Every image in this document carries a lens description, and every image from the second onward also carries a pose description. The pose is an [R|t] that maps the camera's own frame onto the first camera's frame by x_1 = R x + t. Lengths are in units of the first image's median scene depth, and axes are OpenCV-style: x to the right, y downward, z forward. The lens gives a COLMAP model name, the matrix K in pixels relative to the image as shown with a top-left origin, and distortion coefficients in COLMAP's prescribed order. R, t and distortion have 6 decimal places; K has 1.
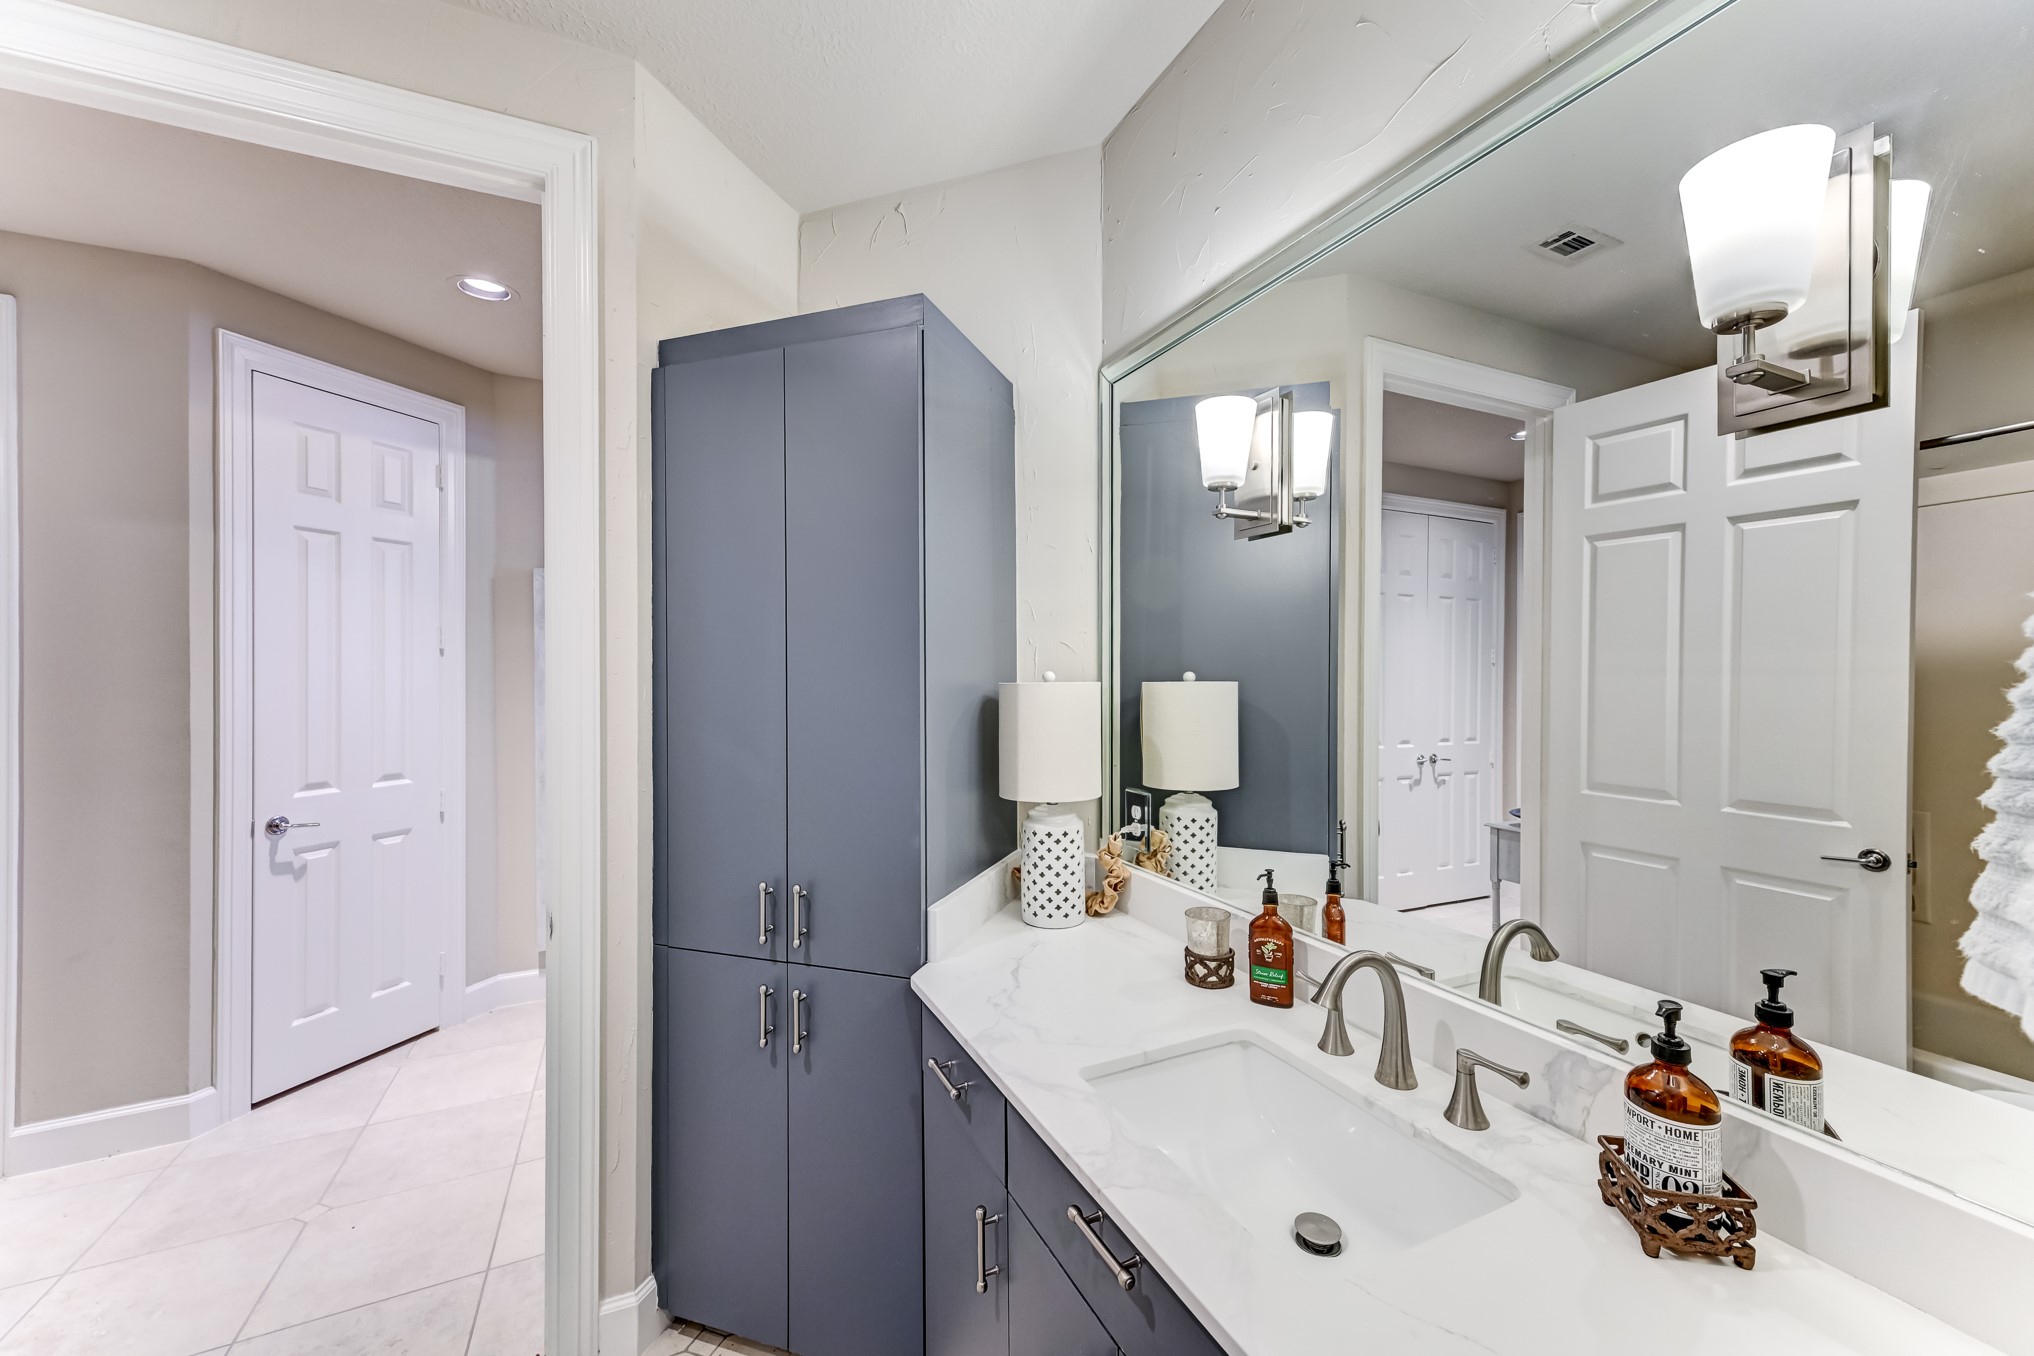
lens RADIAL K [[775.3, 0, 1014.2], [0, 775.3, 674.4], [0, 0, 1]] dist [0.010705, -0.000352]
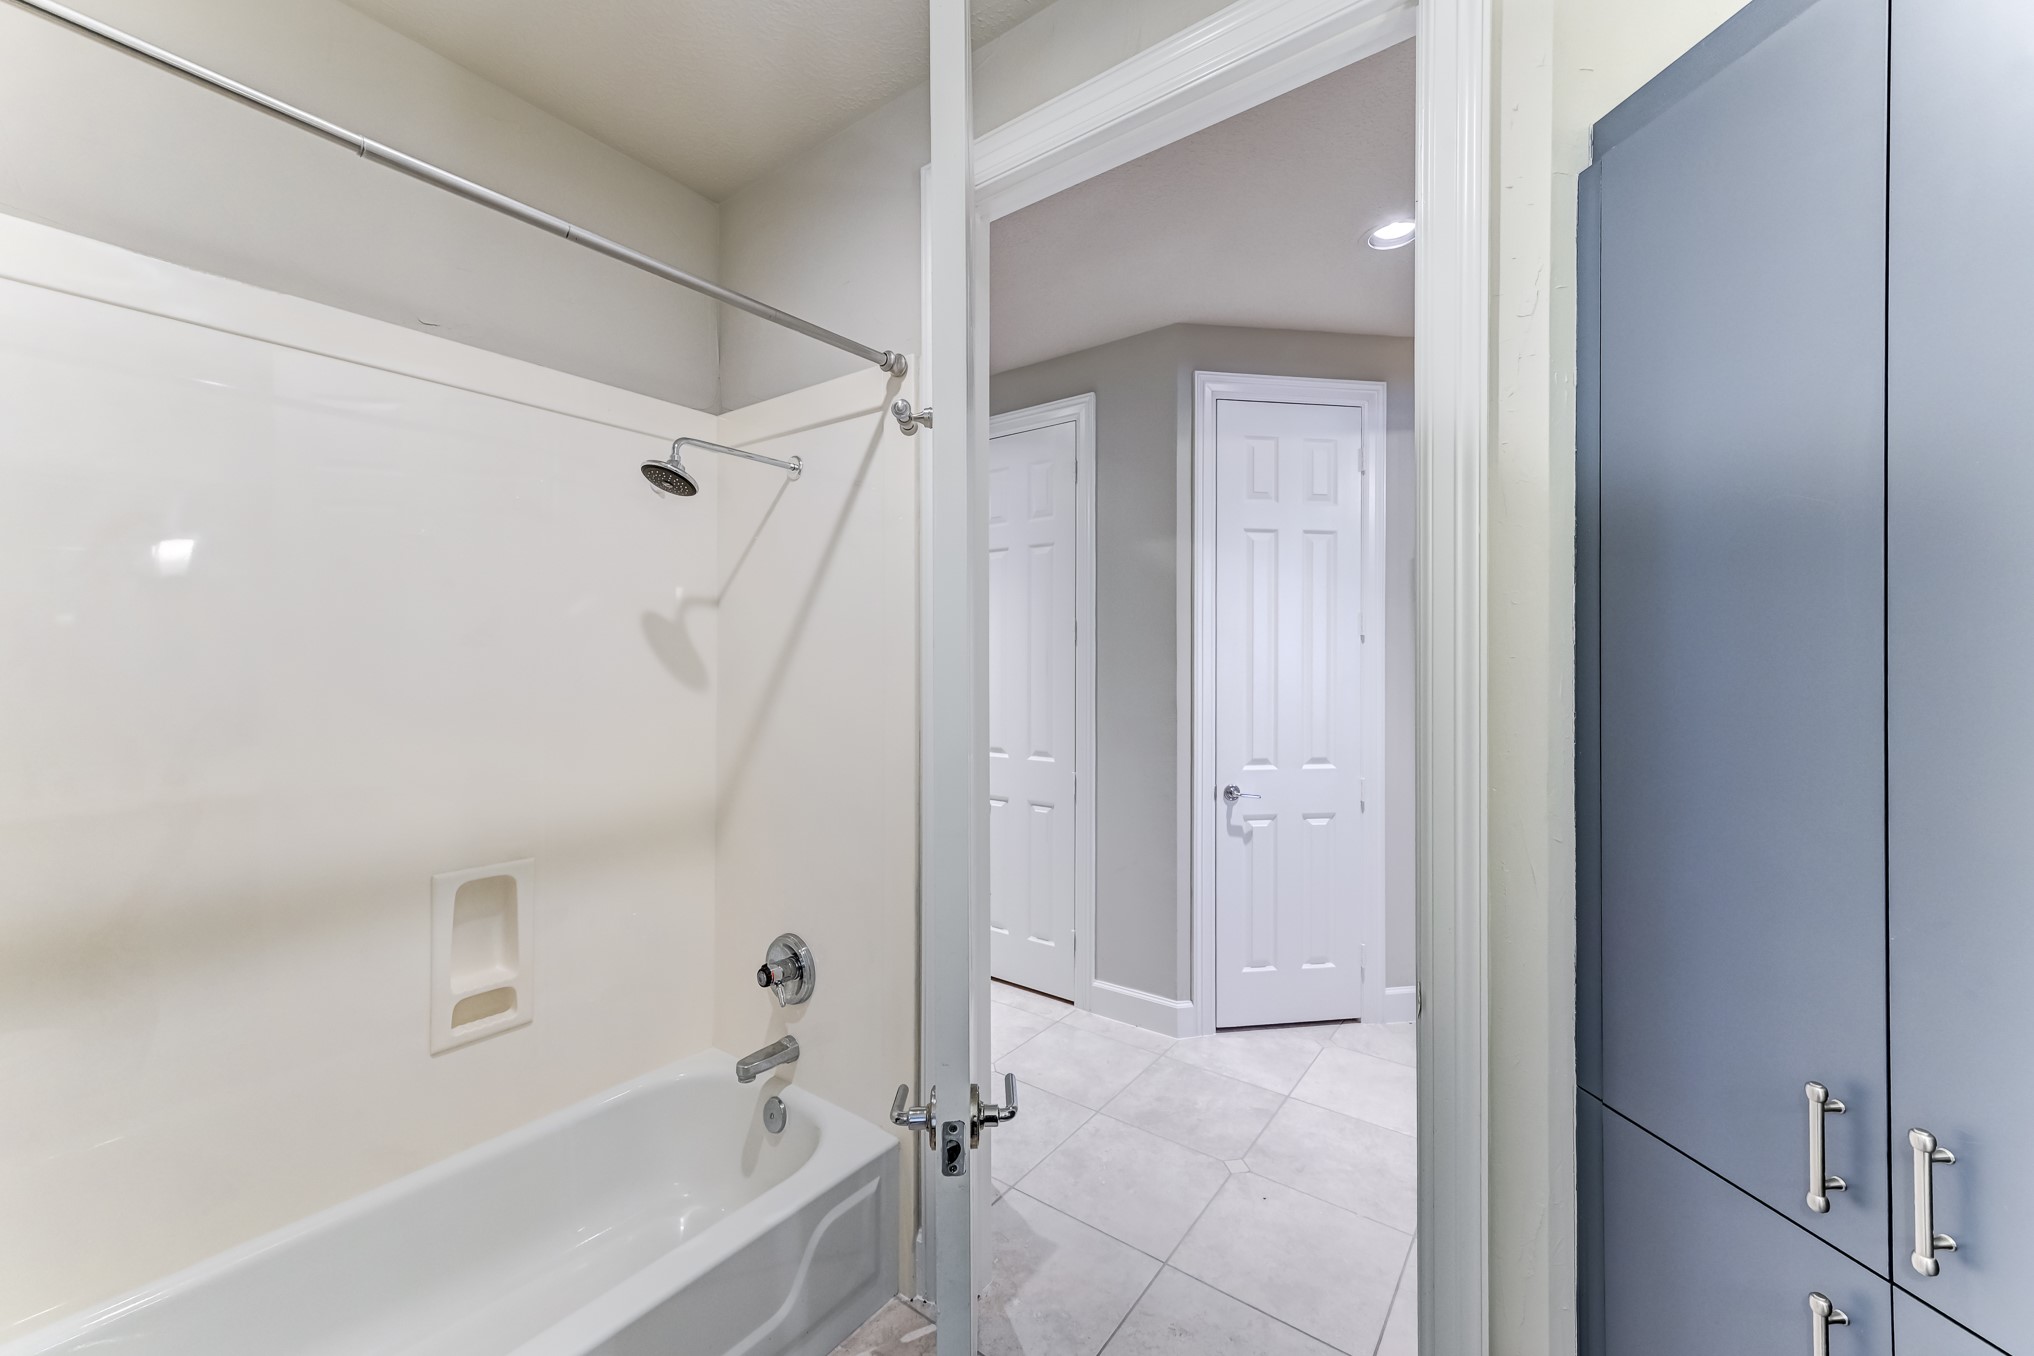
lens RADIAL K [[775.3, 0, 1026.9], [0, 775.3, 662.3], [0, 0, 1]] dist [0.010705, -0.000352]
pose [[0.461090, 0.003066, -0.887348, -0.071414], [-0.005269, 0.999986, 0.000717, 0.003090], [0.887338, 0.004345, 0.461099, 0.205531]]
